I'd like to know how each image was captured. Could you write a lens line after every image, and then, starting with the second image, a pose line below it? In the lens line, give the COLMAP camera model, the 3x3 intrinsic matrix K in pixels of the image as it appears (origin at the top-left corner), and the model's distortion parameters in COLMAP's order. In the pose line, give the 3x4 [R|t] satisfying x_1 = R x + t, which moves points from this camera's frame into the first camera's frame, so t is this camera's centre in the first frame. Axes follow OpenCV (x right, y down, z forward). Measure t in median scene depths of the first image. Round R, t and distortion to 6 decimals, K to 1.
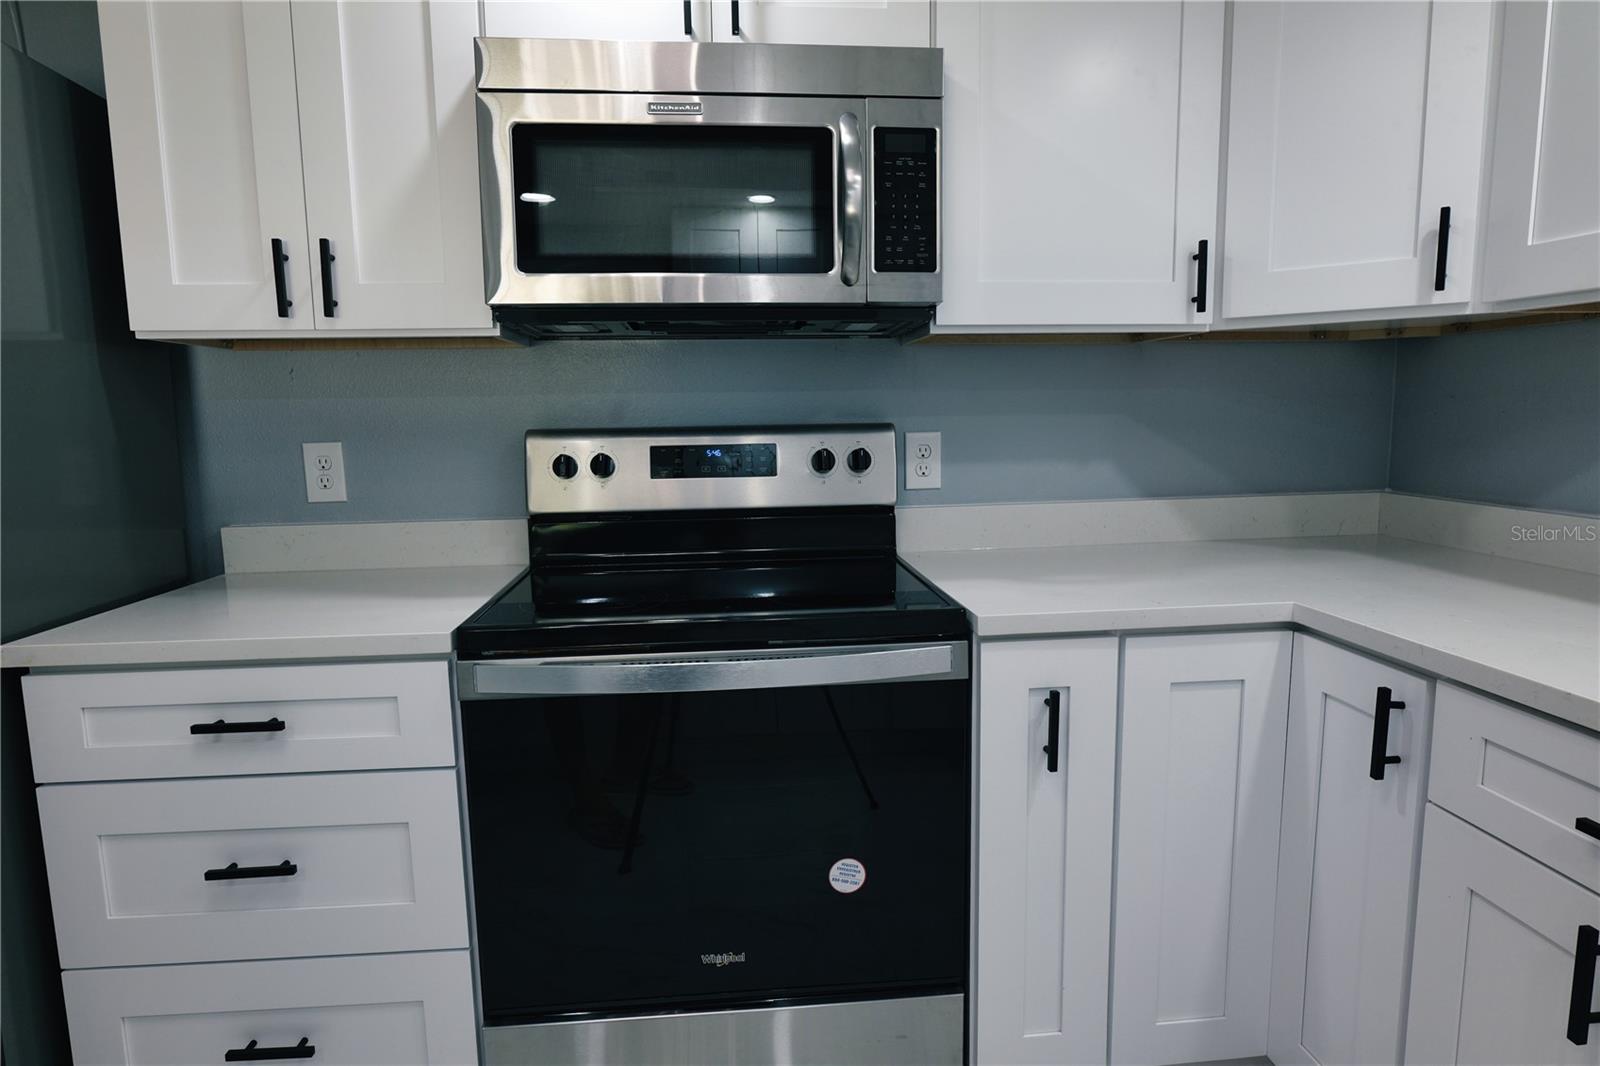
lens RADIAL K [[967.0, 0, 800.0], [0, 967.0, 533.0], [0, 0, 1]] dist [-0.009054, 0.002396]
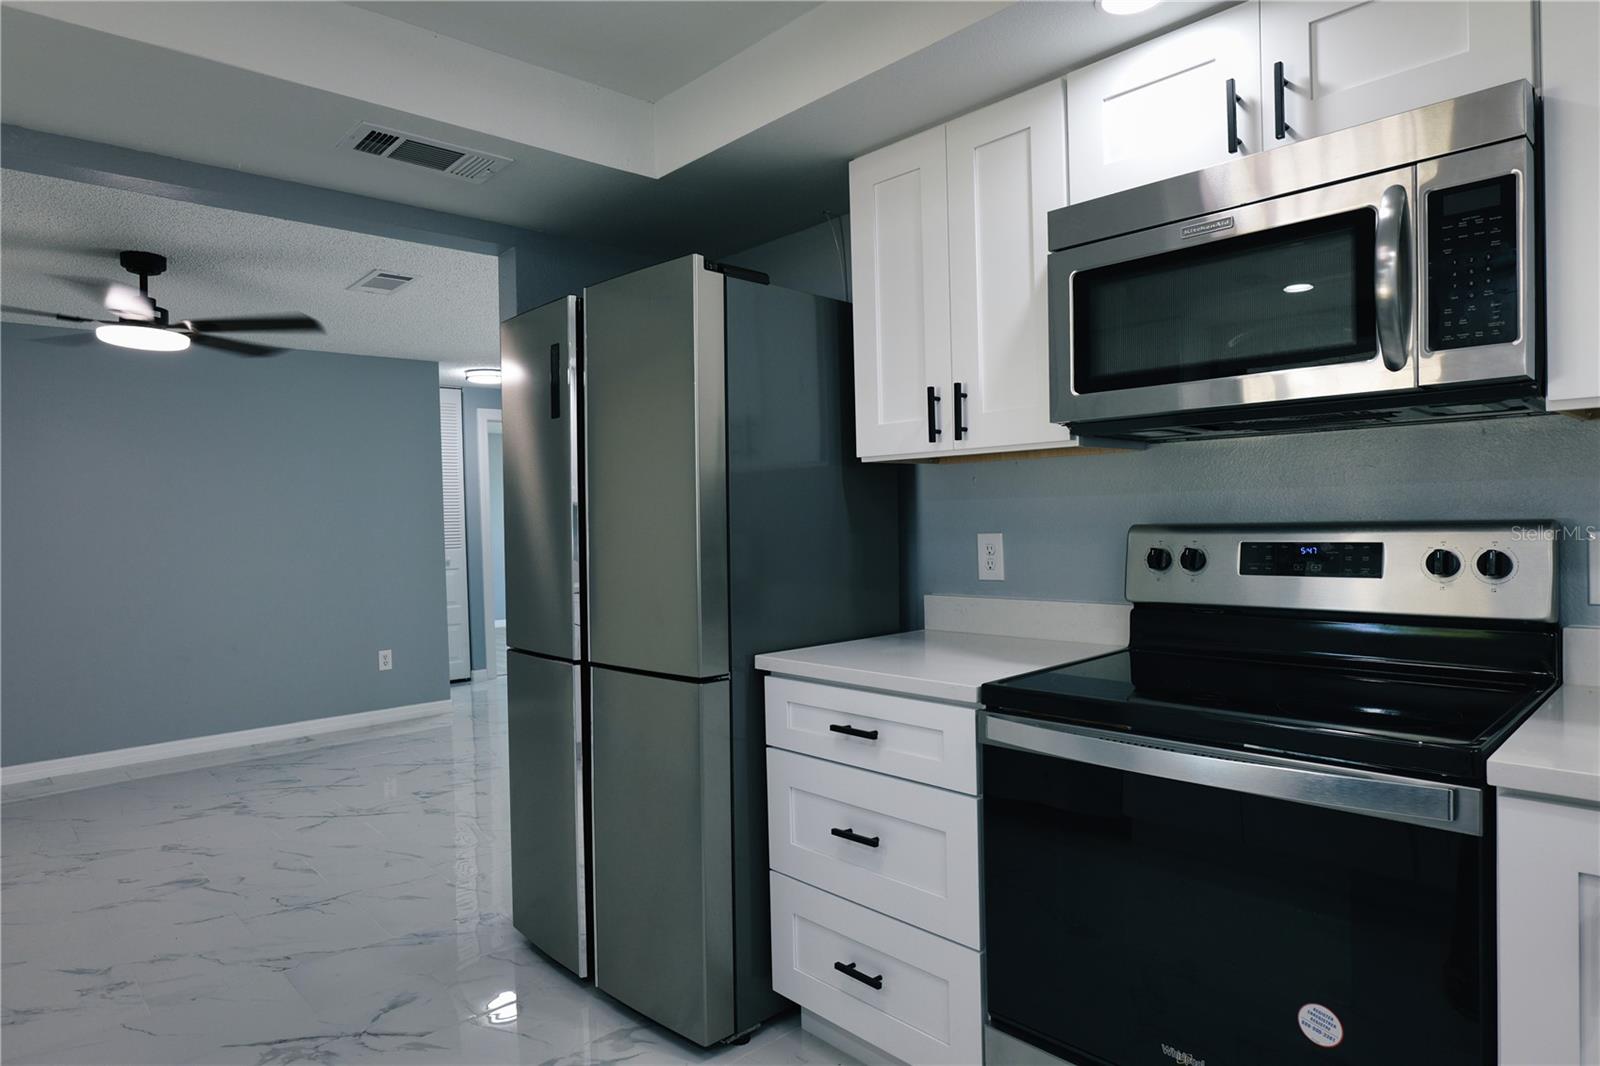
lens RADIAL K [[928.2, 0, 800.0], [0, 928.2, 533.0], [0, 0, 1]] dist [-0.015539, 0.003033]
pose [[0.623919, 0.014021, -0.781364, 0.375362], [-0.086240, 0.994968, -0.051008, -0.012352], [0.776716, 0.099210, 0.621988, 0.046686]]
